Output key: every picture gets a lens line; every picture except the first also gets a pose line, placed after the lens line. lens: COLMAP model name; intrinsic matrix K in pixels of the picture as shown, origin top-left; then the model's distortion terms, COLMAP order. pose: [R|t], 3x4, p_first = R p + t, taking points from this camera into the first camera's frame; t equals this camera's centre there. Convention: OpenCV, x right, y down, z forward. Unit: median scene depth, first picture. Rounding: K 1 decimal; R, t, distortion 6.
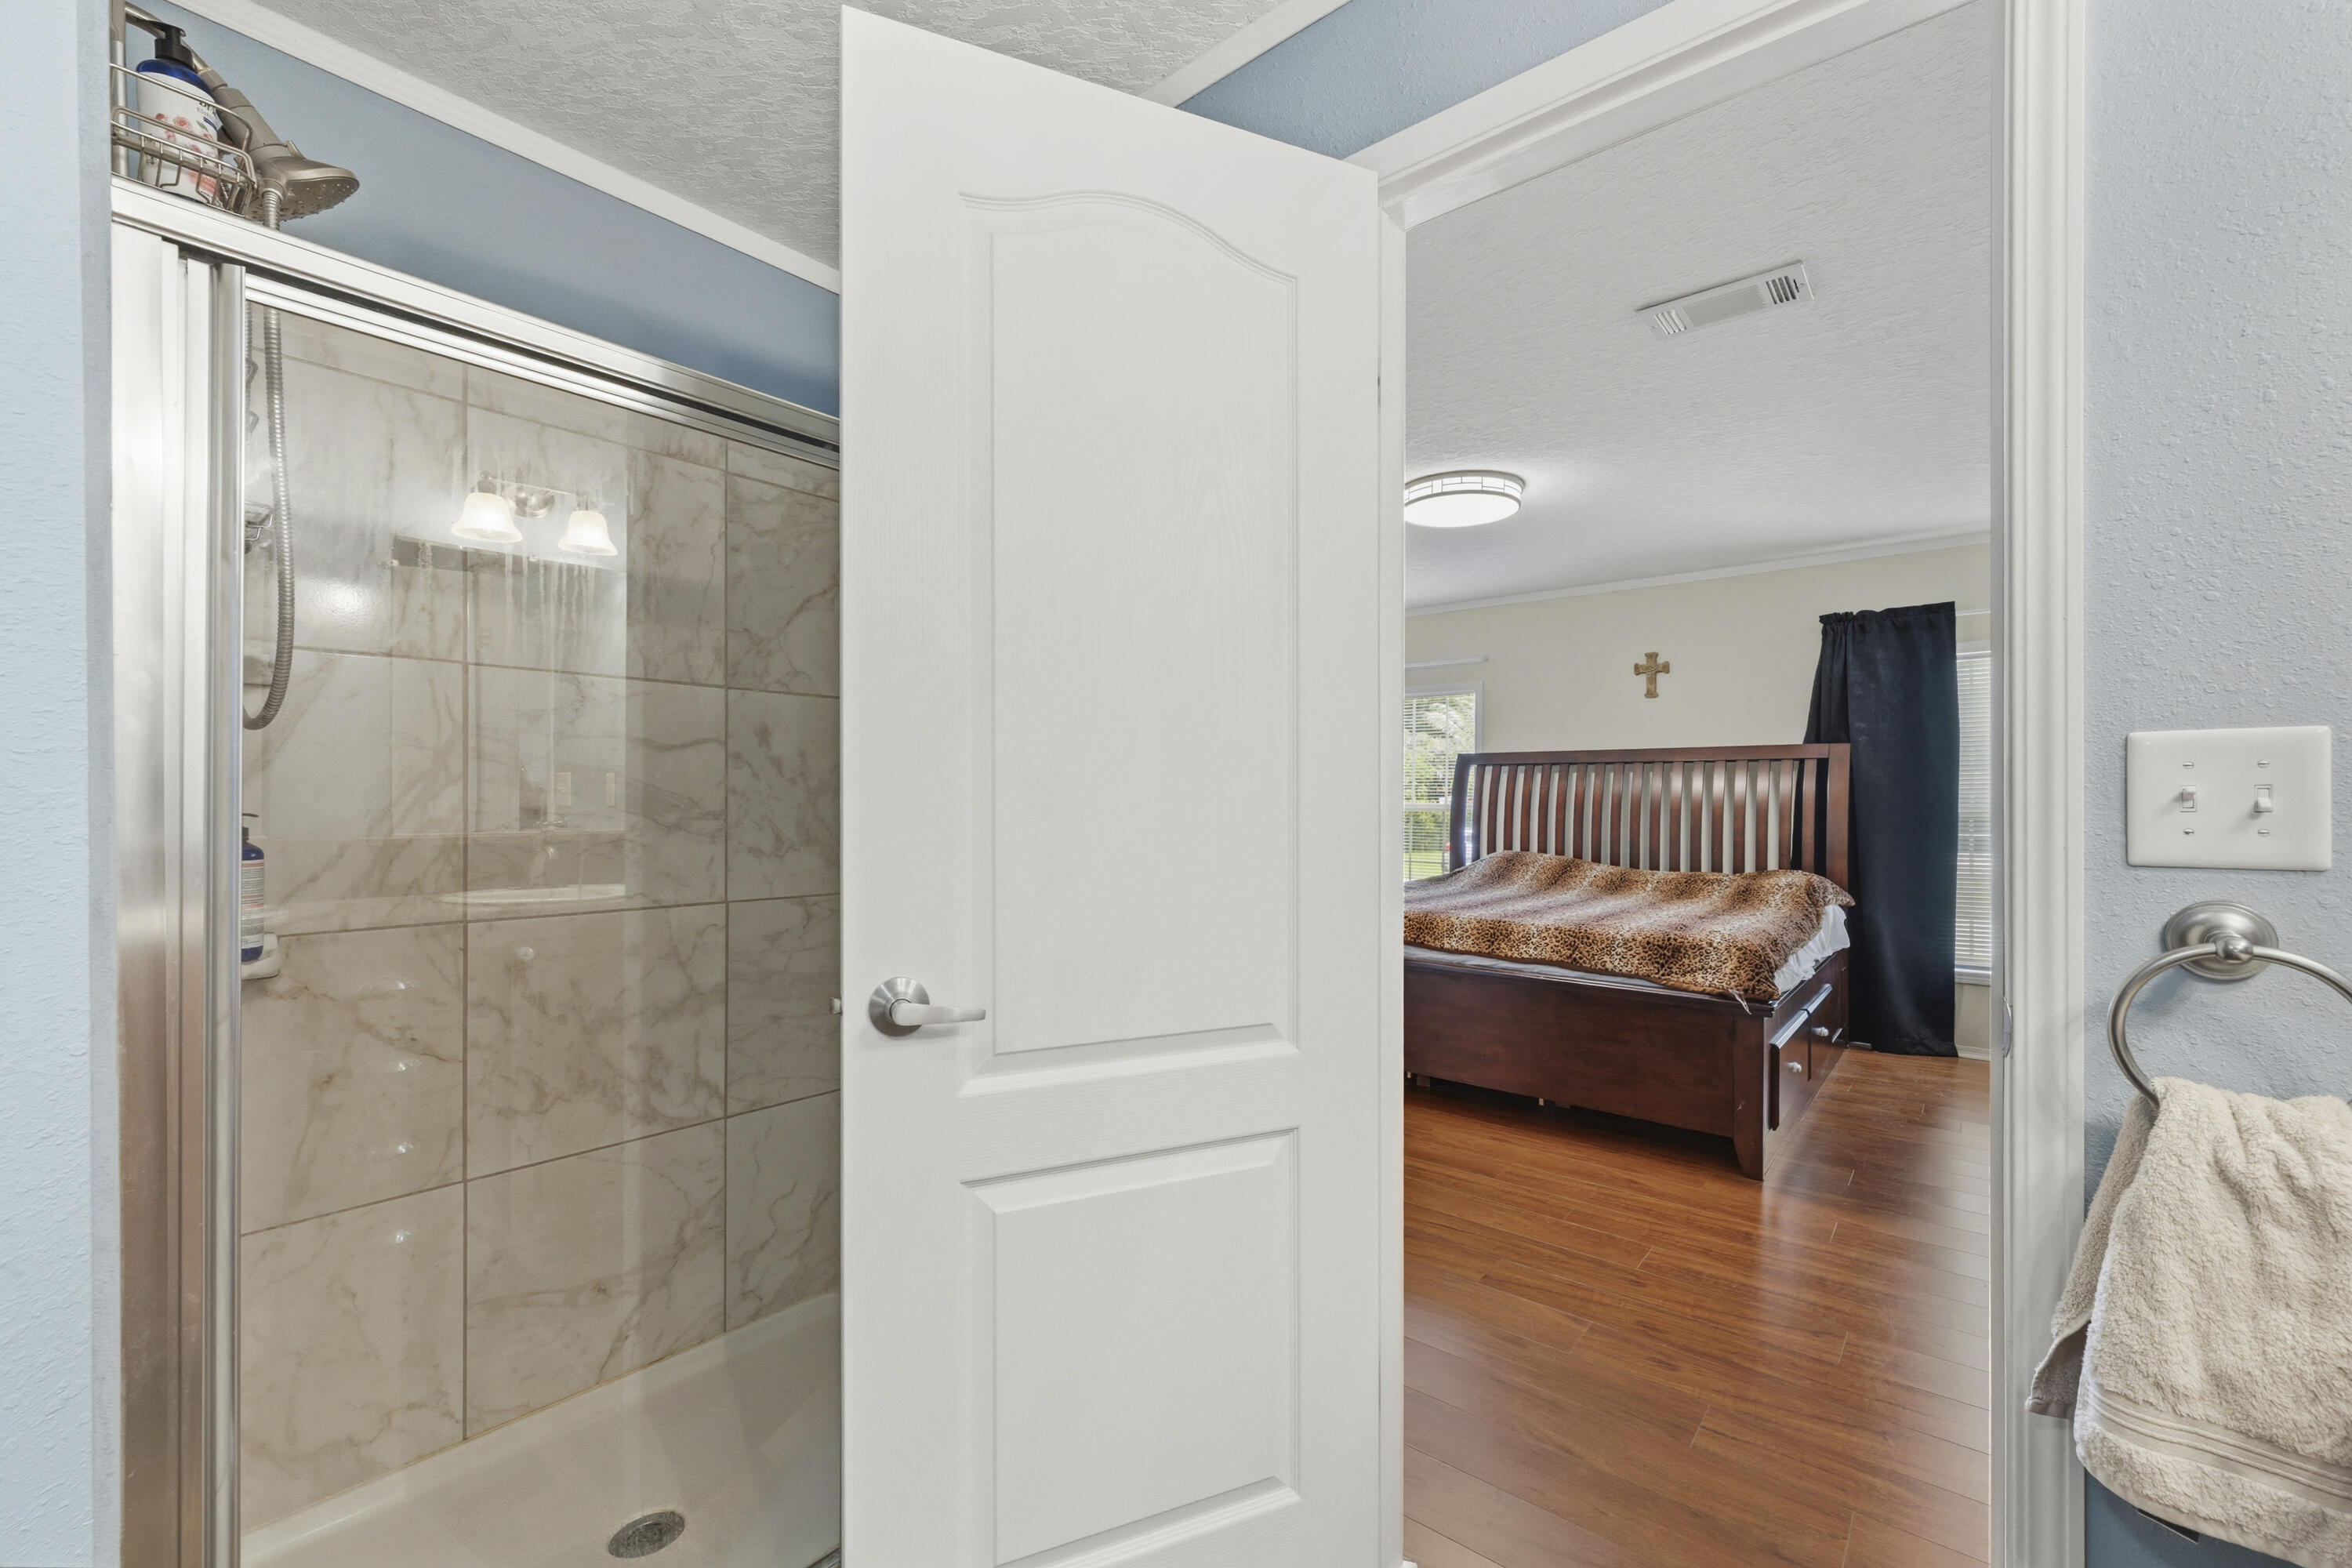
lens RADIAL K [[942.1, 0, 1186.9], [0, 942.1, 806.6], [0, 0, 1]] dist [0.000656, 0.000423]
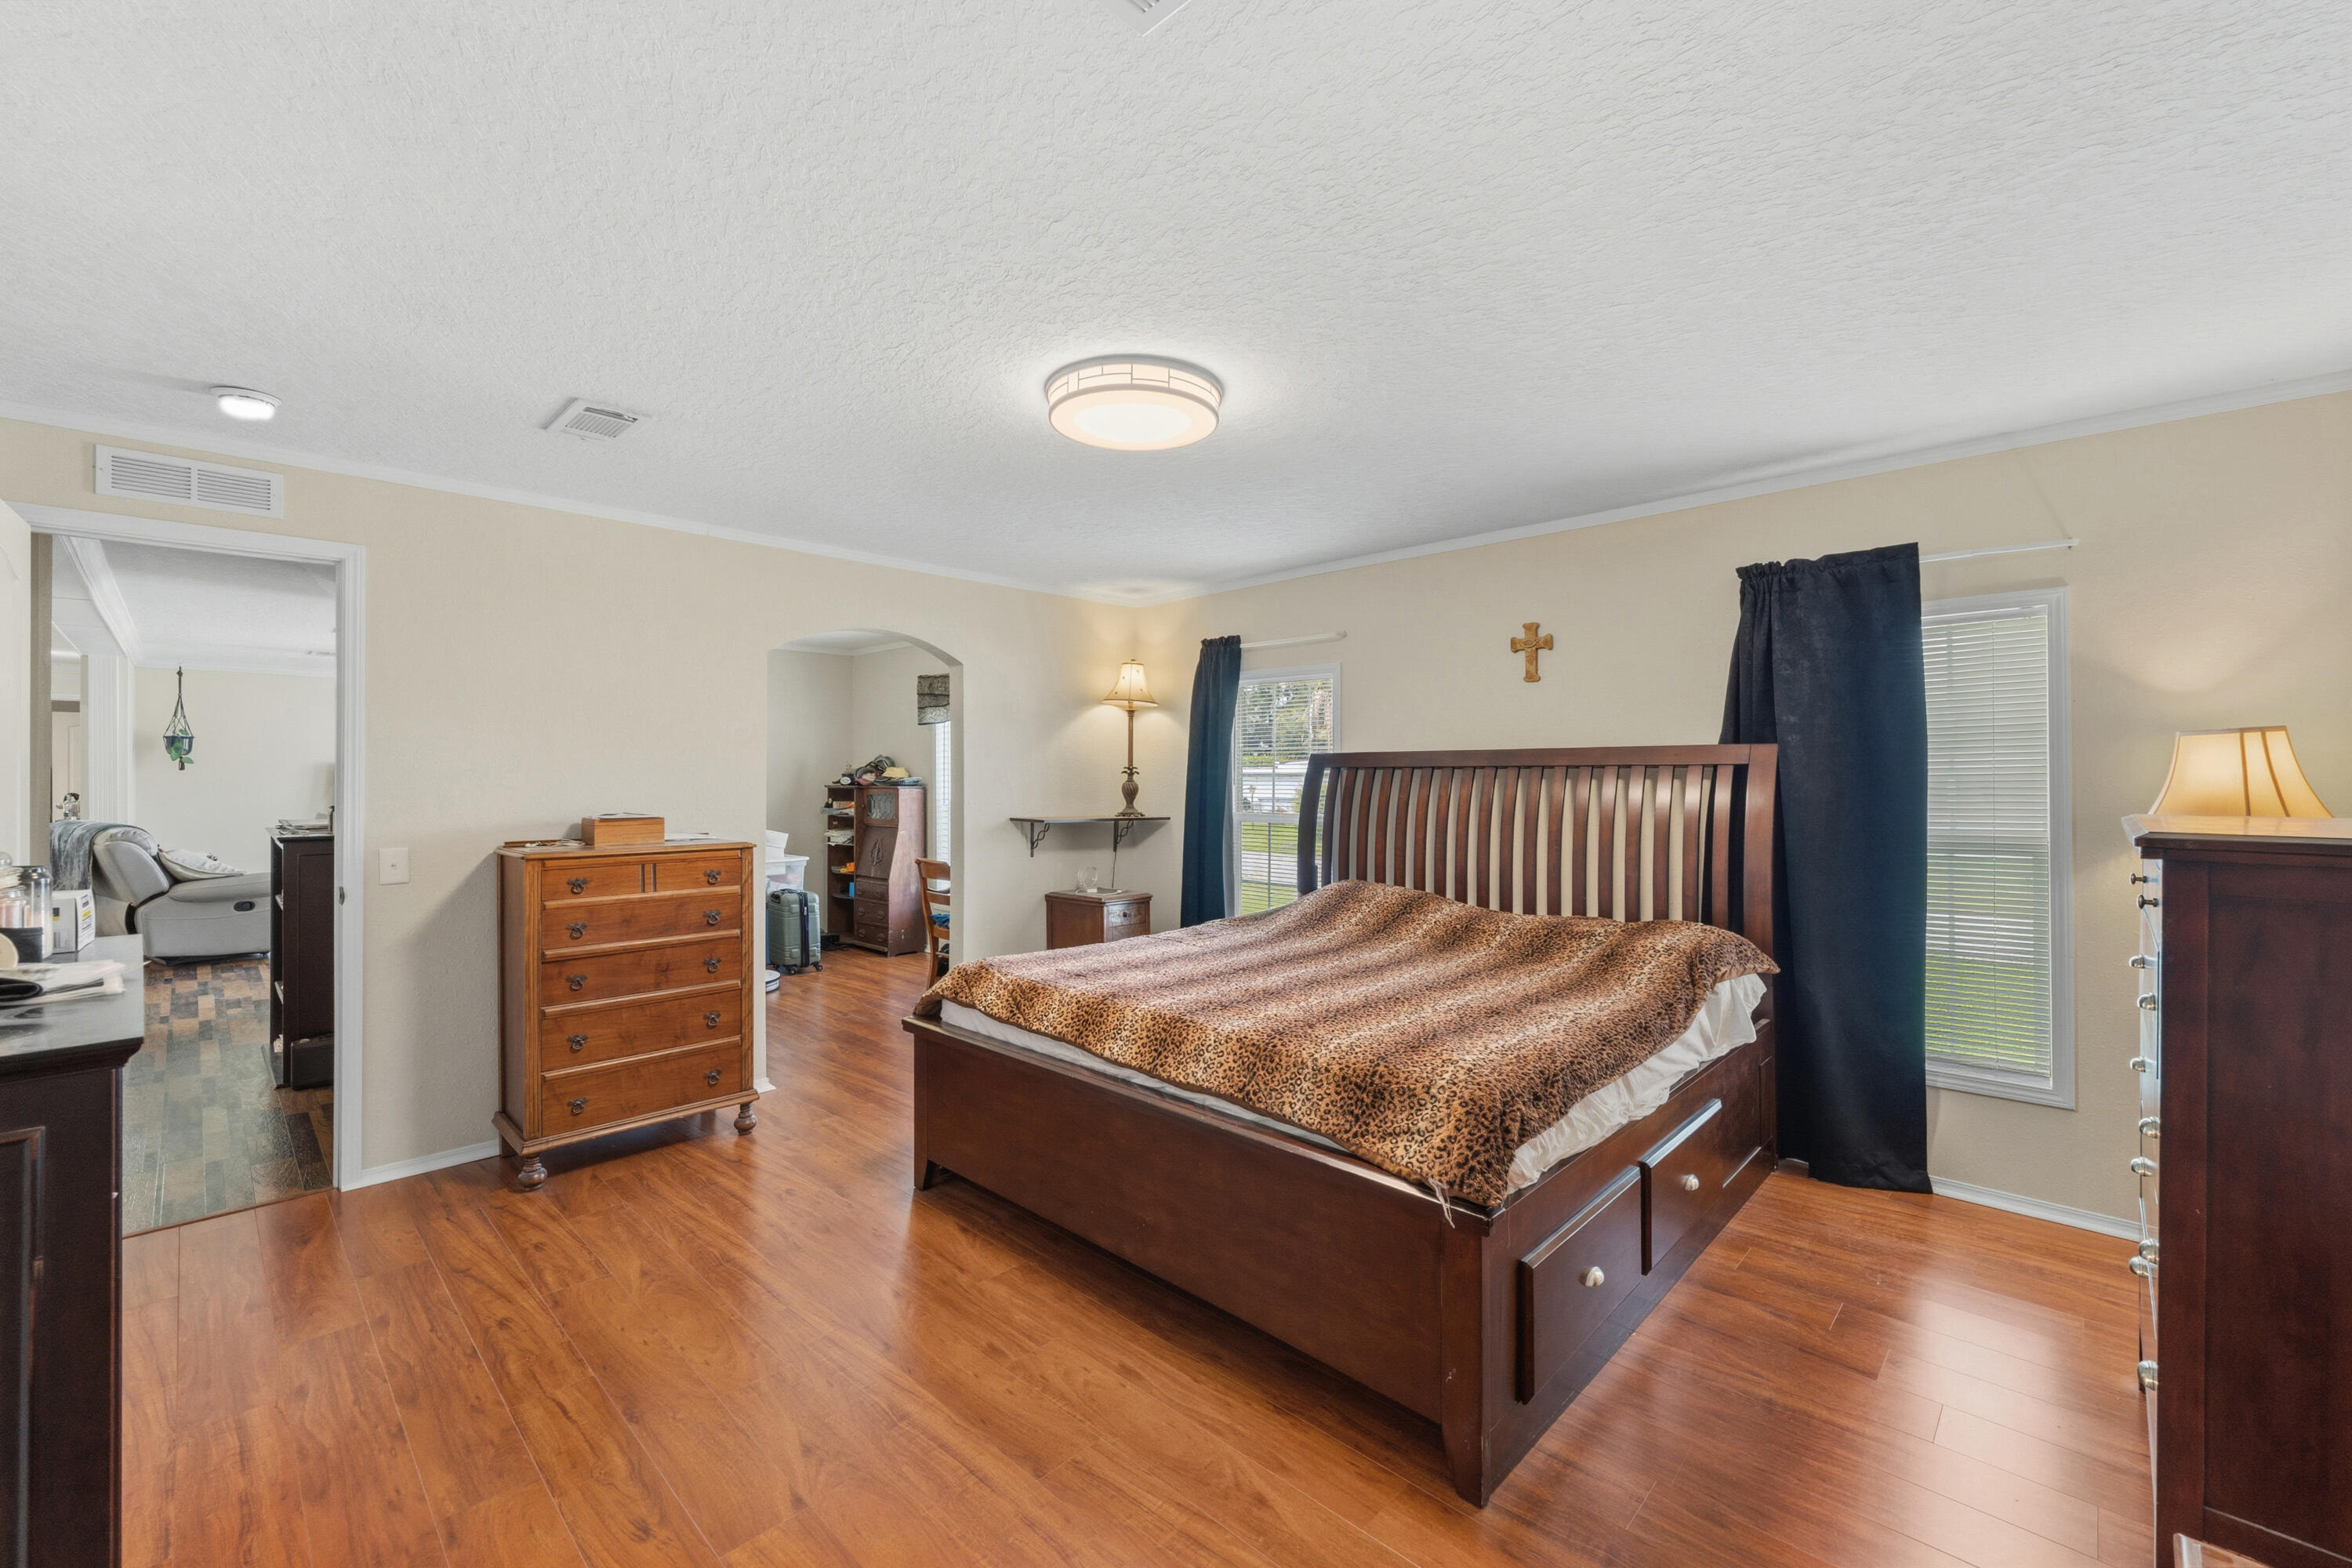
lens RADIAL K [[942.1, 0, 1178.8], [0, 942.1, 780.2], [0, 0, 1]] dist [0.000656, 0.000423]
pose [[0.997724, -0.004132, -0.067303, 0.305775], [0.003638, 0.999966, -0.007458, -0.037163], [0.067331, 0.007196, 0.997705, 0.259478]]
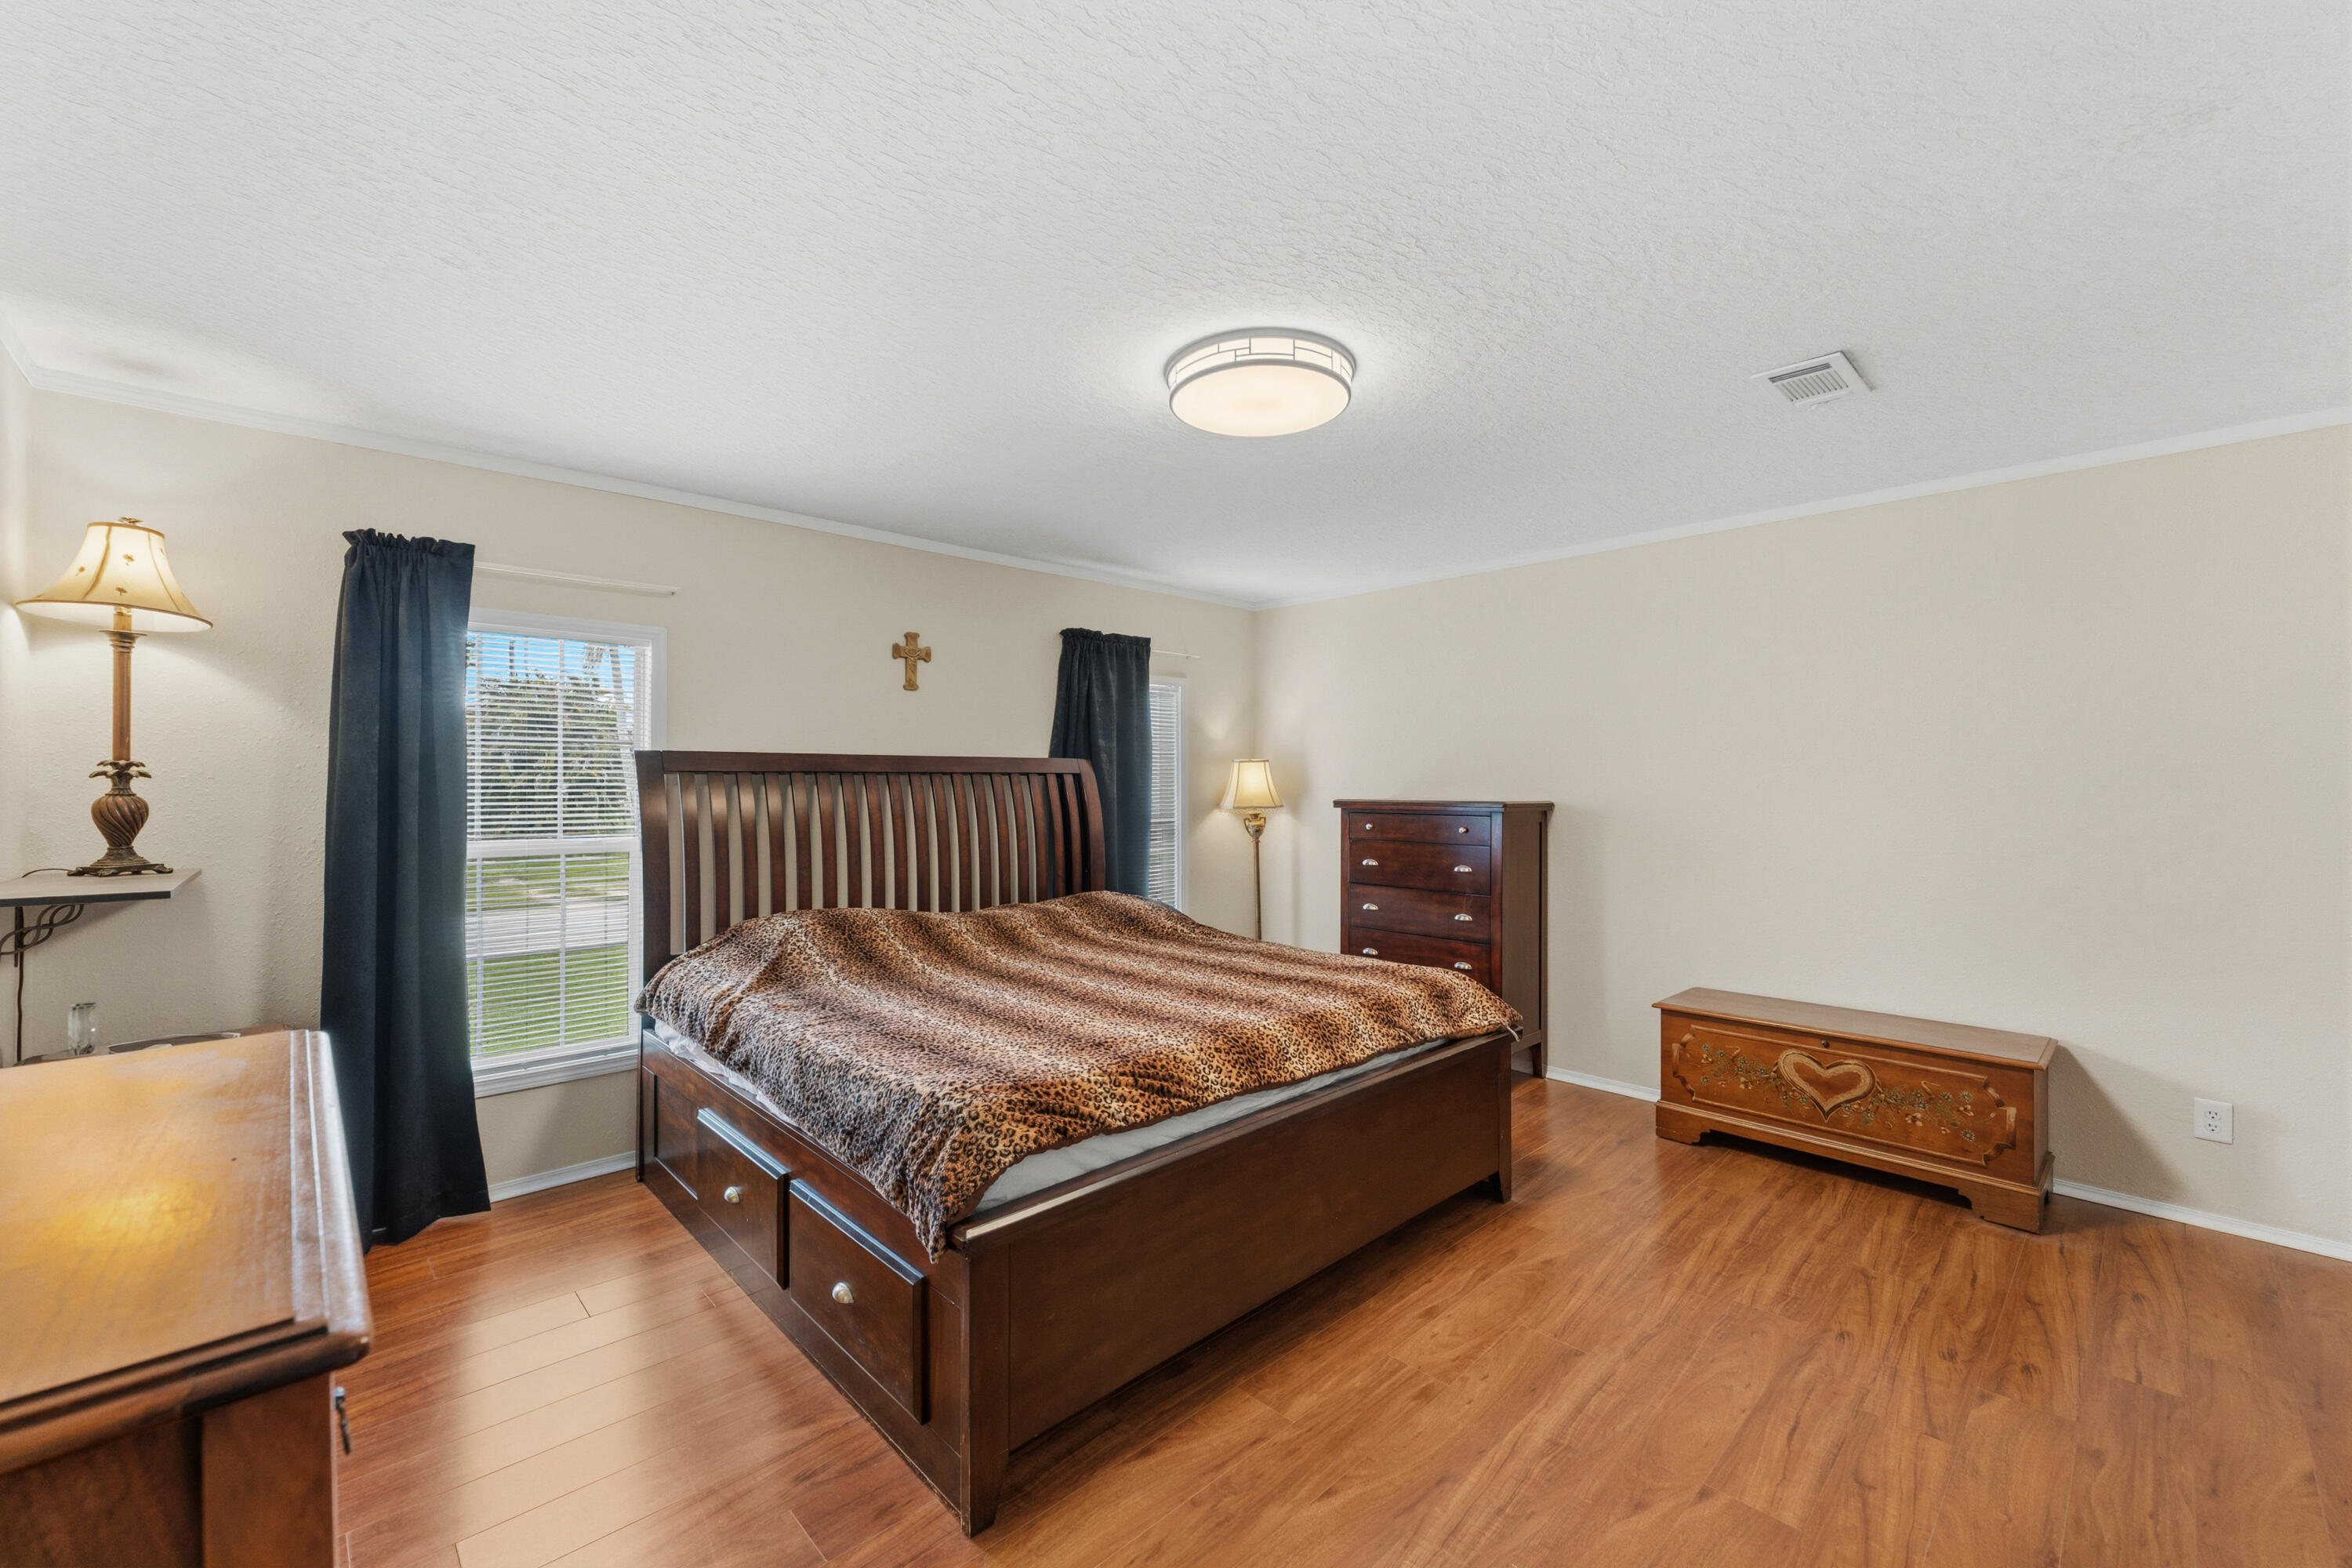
lens RADIAL K [[942.1, 0, 1179.1], [0, 942.1, 785.9], [0, 0, 1]] dist [0.000656, 0.000423]
pose [[0.119226, -0.007106, 0.992842, -0.302232], [0.013686, 0.999891, 0.005513, -0.044522], [-0.992773, 0.012930, 0.119310, 0.813544]]
